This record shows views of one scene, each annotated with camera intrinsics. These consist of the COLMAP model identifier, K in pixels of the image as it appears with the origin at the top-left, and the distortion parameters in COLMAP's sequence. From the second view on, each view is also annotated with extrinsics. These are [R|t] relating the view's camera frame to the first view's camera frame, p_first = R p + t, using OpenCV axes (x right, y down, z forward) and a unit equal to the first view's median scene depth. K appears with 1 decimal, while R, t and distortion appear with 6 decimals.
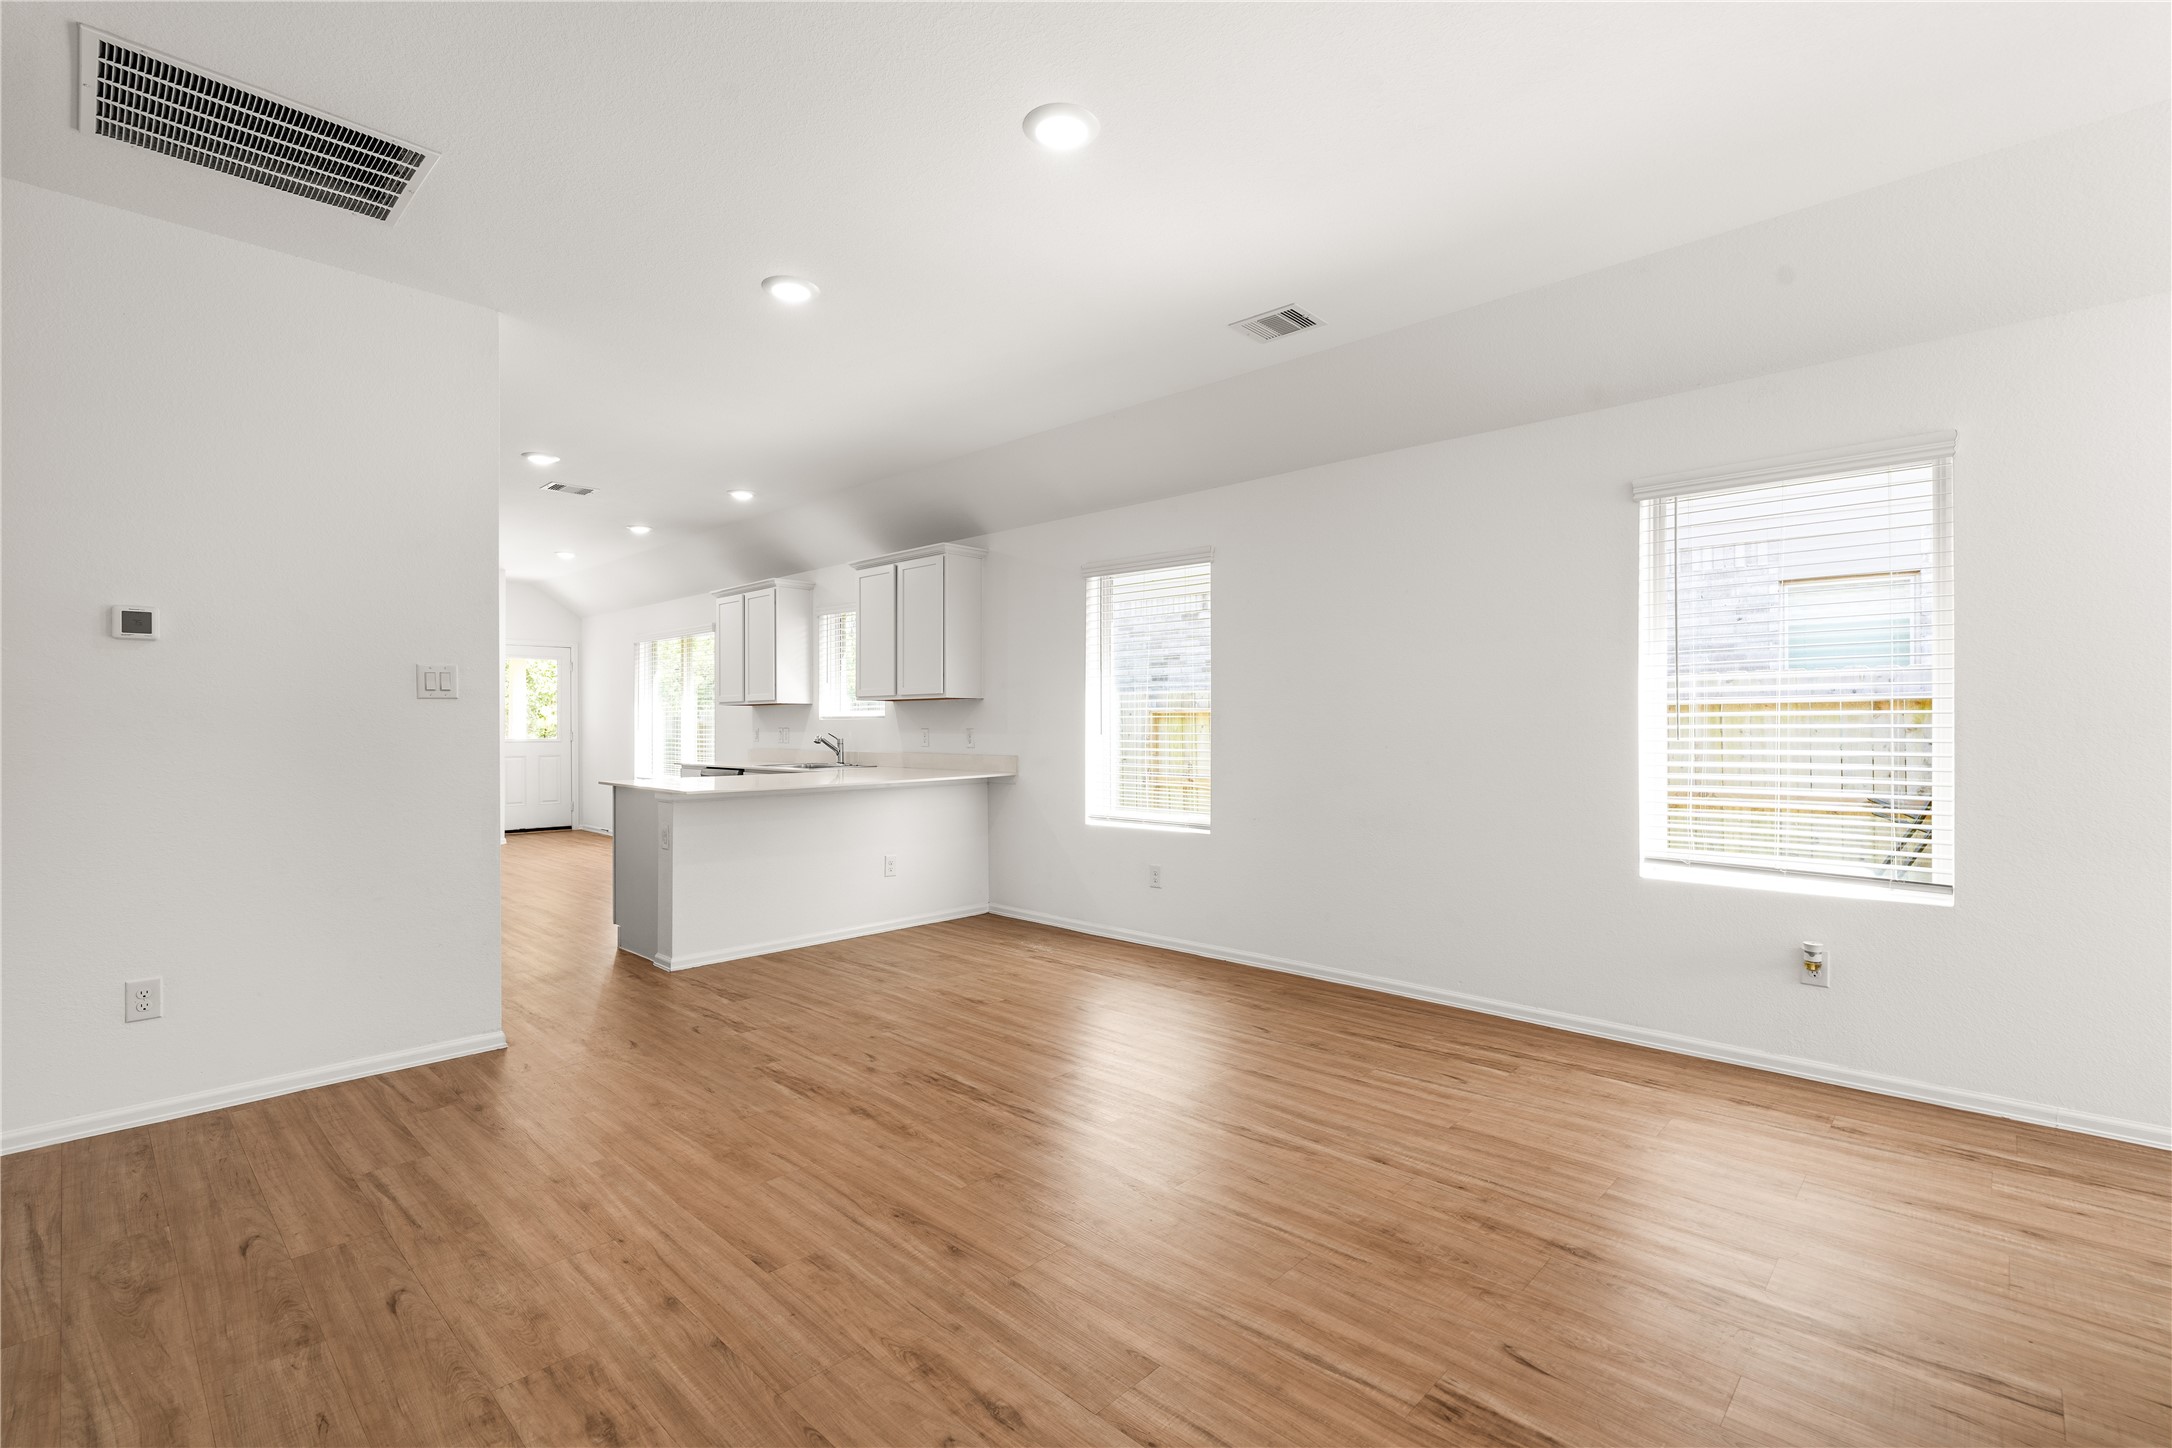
lens RADIAL K [[974.8, 0, 1089.7], [0, 974.8, 719.6], [0, 0, 1]] dist [-0.004134, 0.000340]
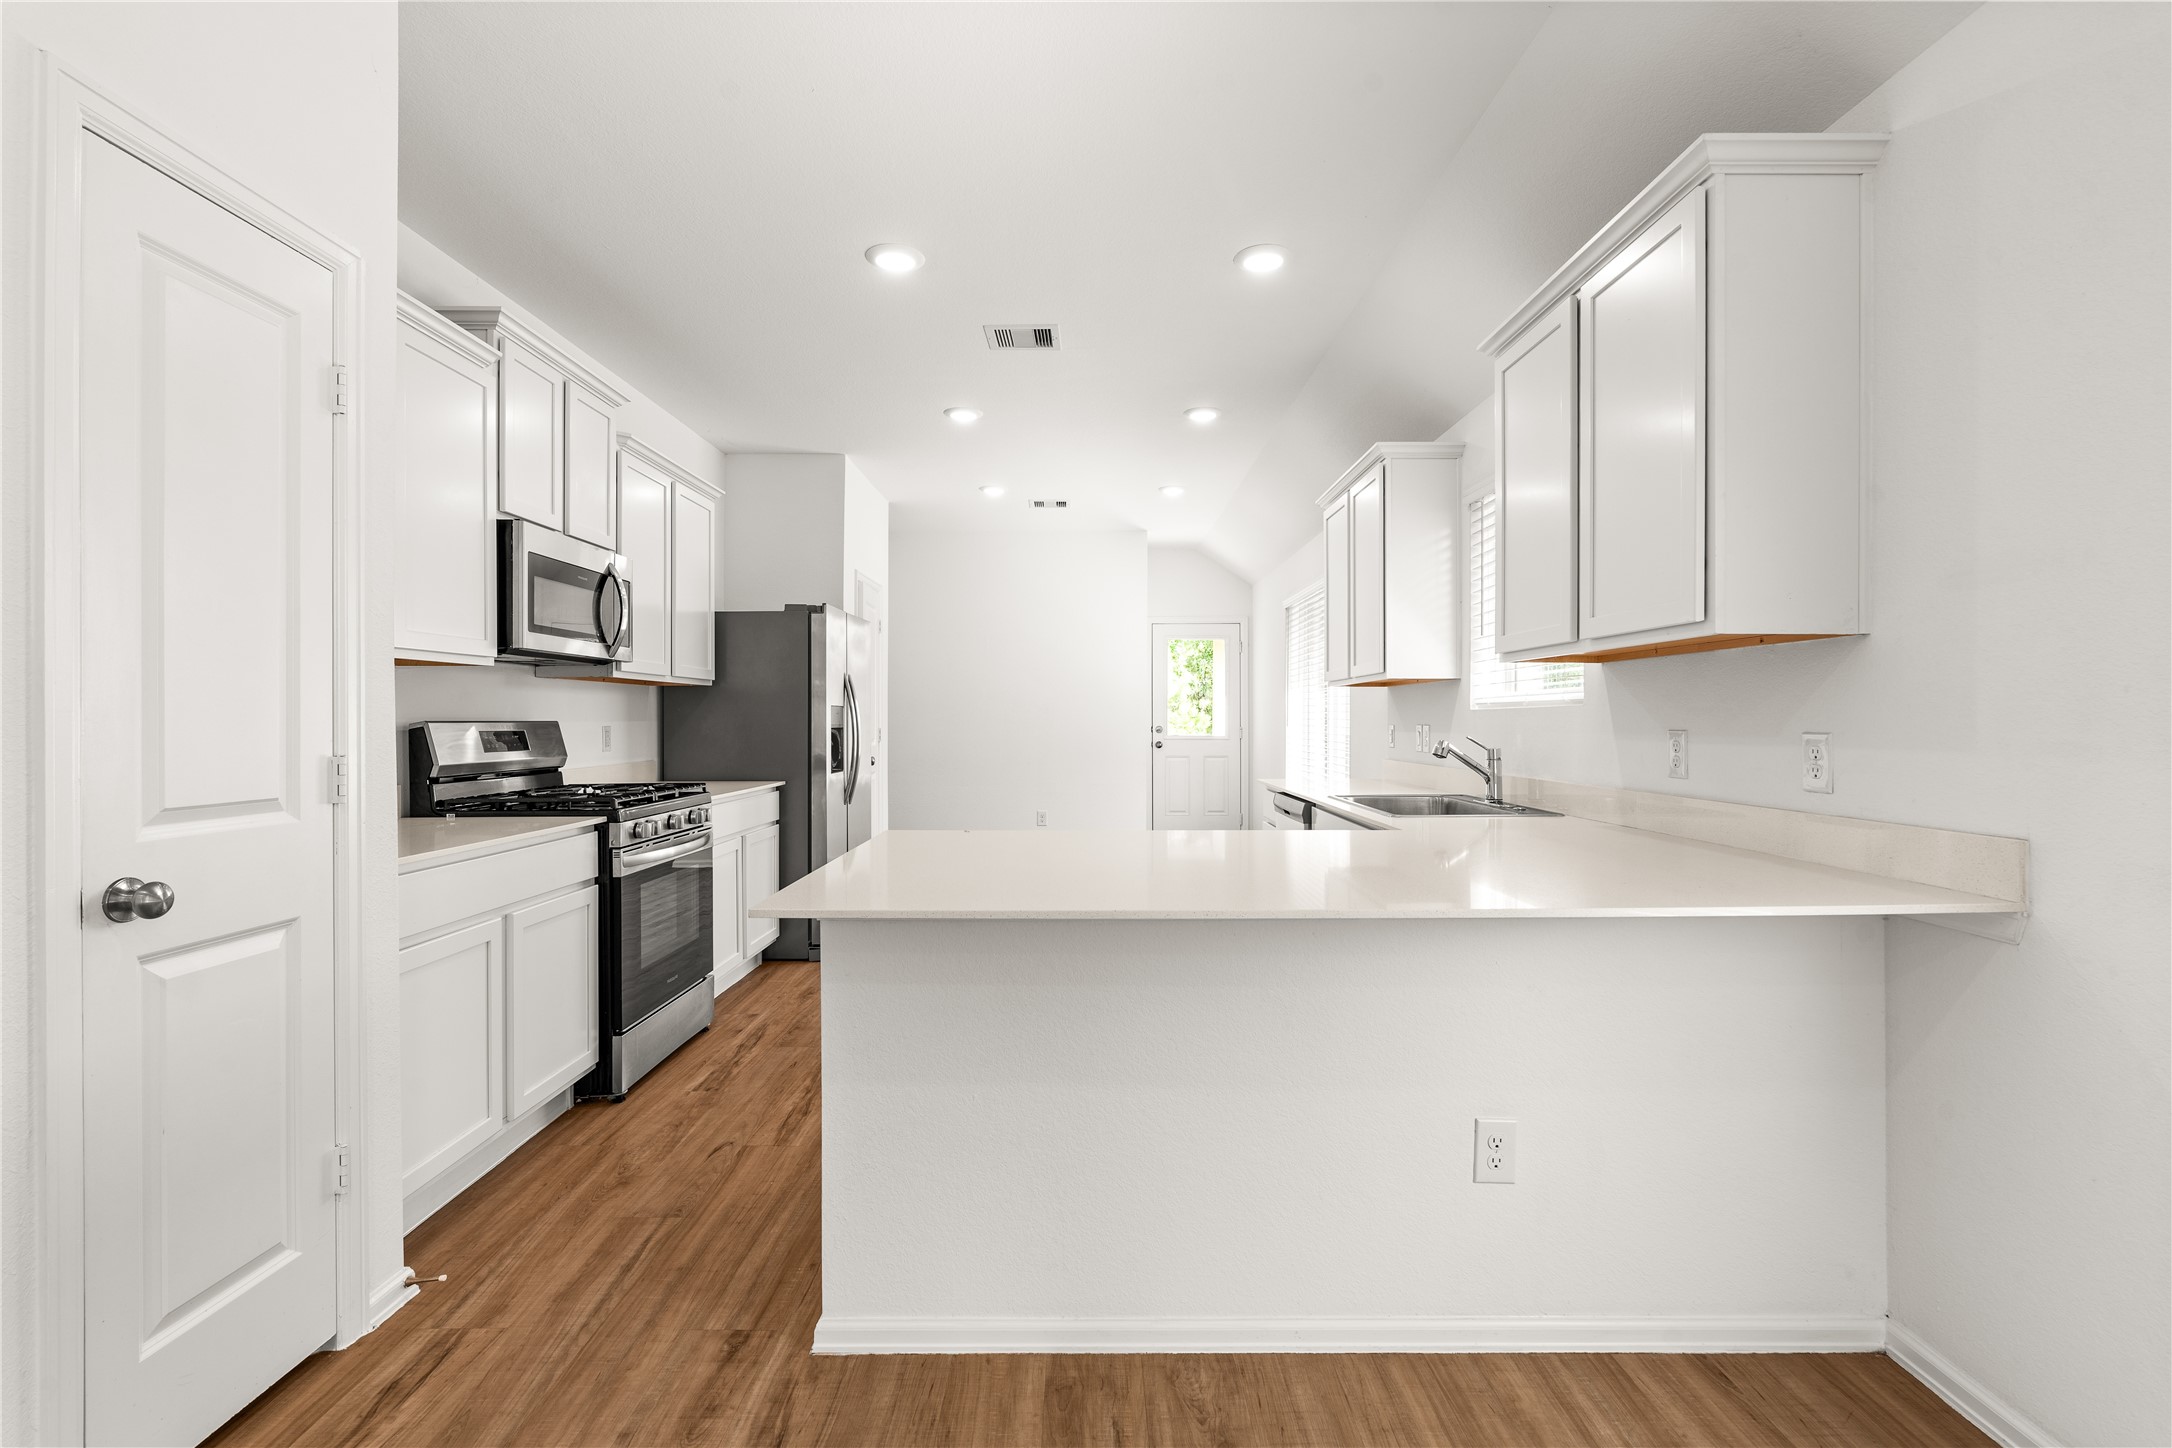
lens RADIAL K [[974.8, 0, 1089.7], [0, 974.8, 719.6], [0, 0, 1]] dist [-0.004134, 0.000340]
pose [[0.691442, 0.002076, -0.722429, -0.117485], [0.001080, 0.999992, 0.003907, 0.008458], [0.722431, -0.003481, 0.691434, 1.244338]]
